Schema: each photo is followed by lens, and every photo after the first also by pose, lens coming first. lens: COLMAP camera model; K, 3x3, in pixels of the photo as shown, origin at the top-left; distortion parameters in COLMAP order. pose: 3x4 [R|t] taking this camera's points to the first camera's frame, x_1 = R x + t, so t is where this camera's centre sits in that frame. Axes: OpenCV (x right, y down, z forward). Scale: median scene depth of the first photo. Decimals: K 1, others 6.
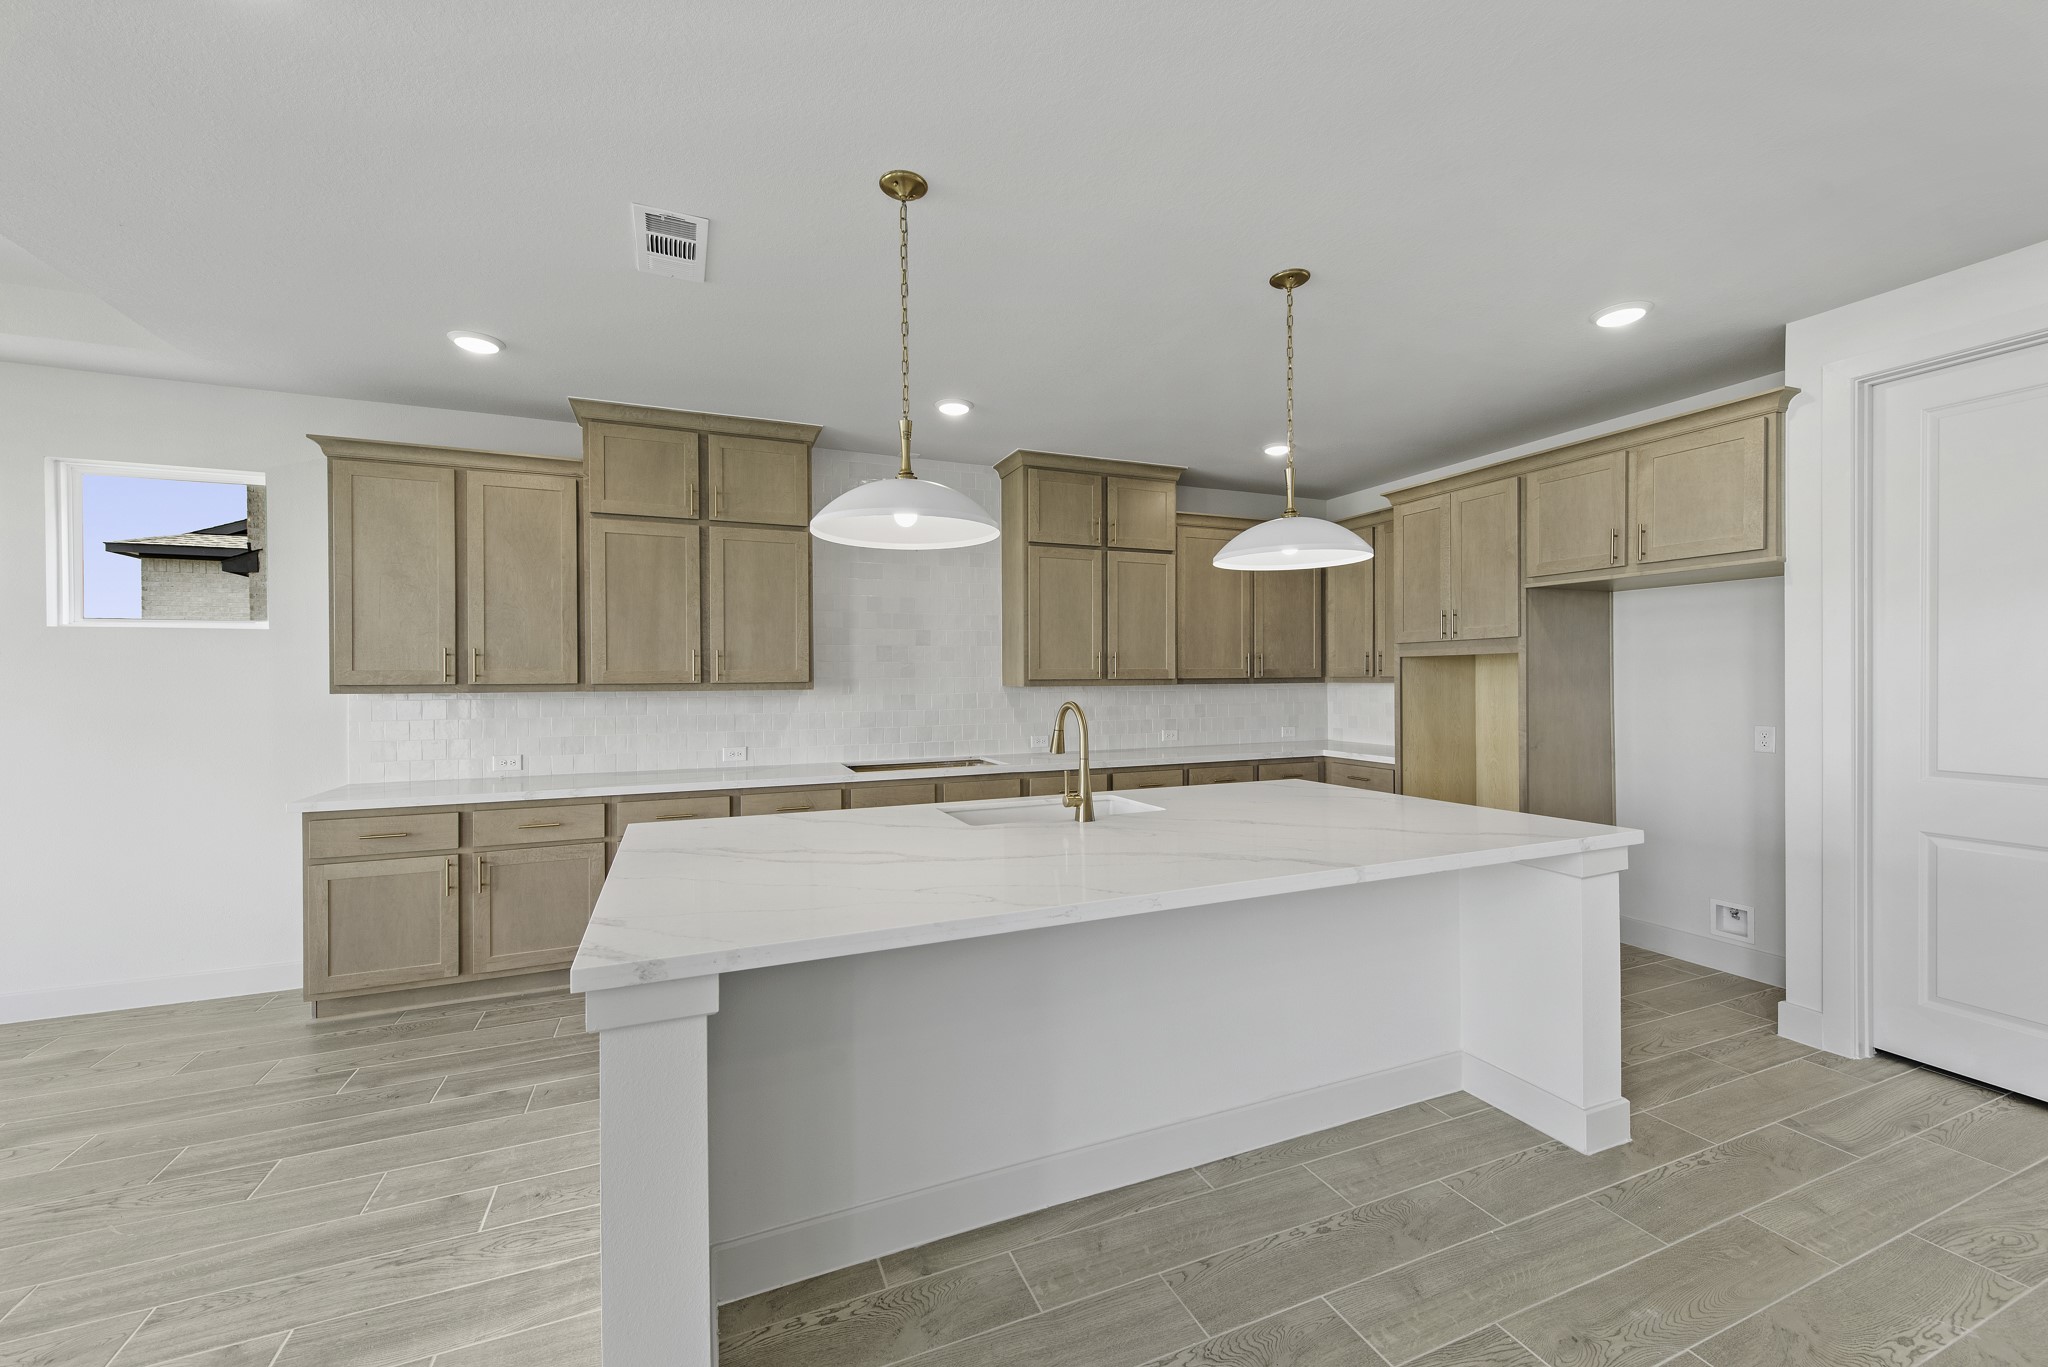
lens RADIAL K [[804.0, 0, 1023.4], [0, 804.0, 686.6], [0, 0, 1]] dist [0.004410, -0.000269]
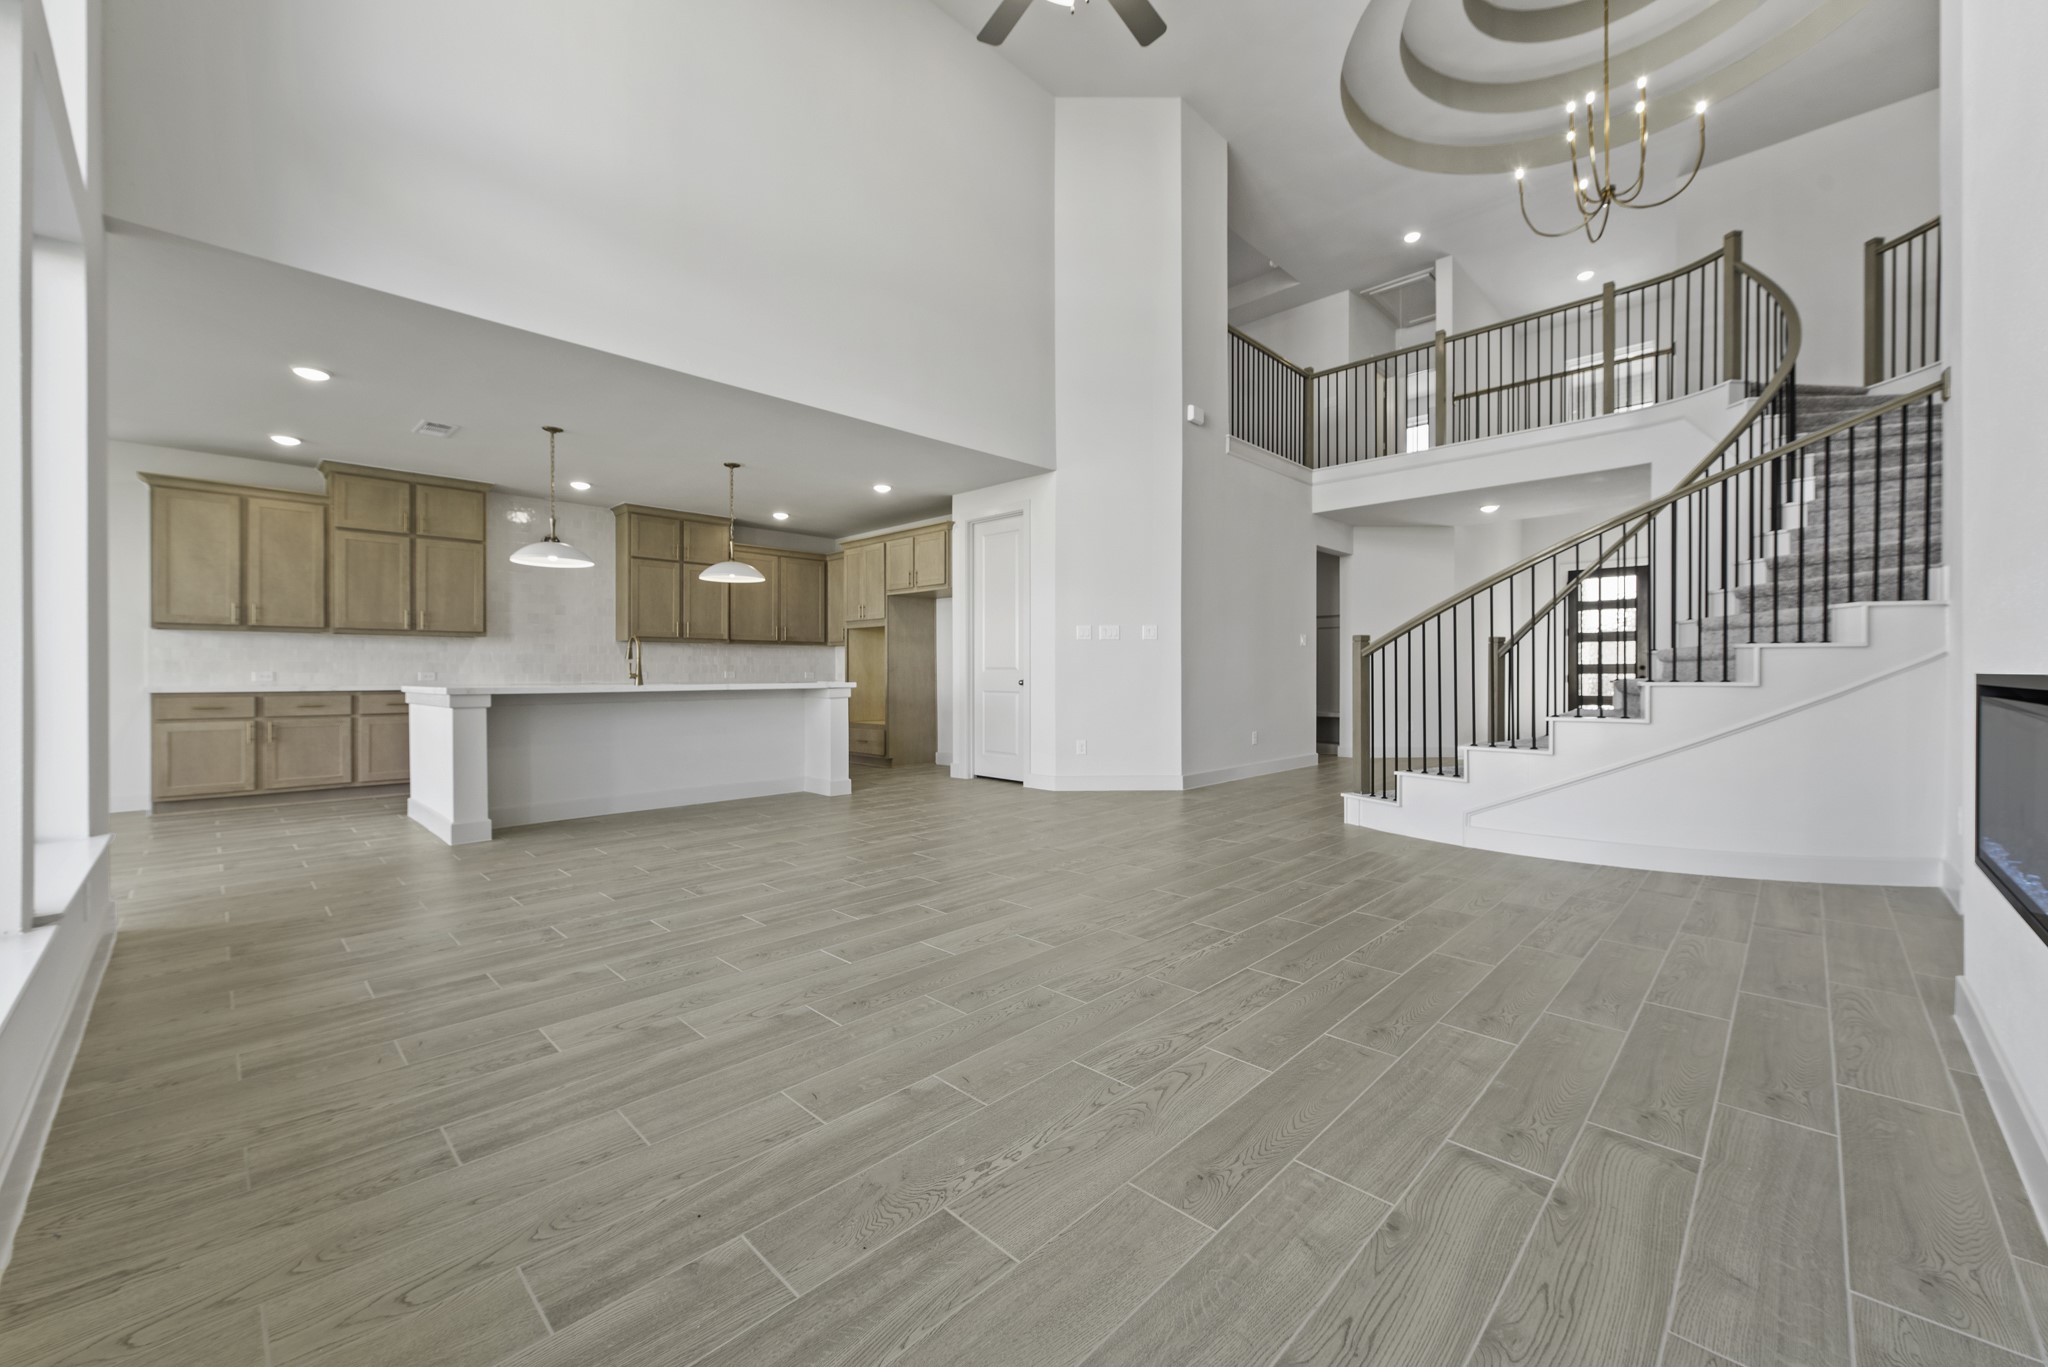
lens RADIAL K [[804.0, 0, 1027.1], [0, 804.0, 674.9], [0, 0, 1]] dist [0.004410, -0.000269]
pose [[0.921203, 0.003774, 0.389063, 0.142805], [0.000078, 0.999951, -0.009885, 0.110756], [-0.389082, 0.009137, 0.921158, -1.113388]]
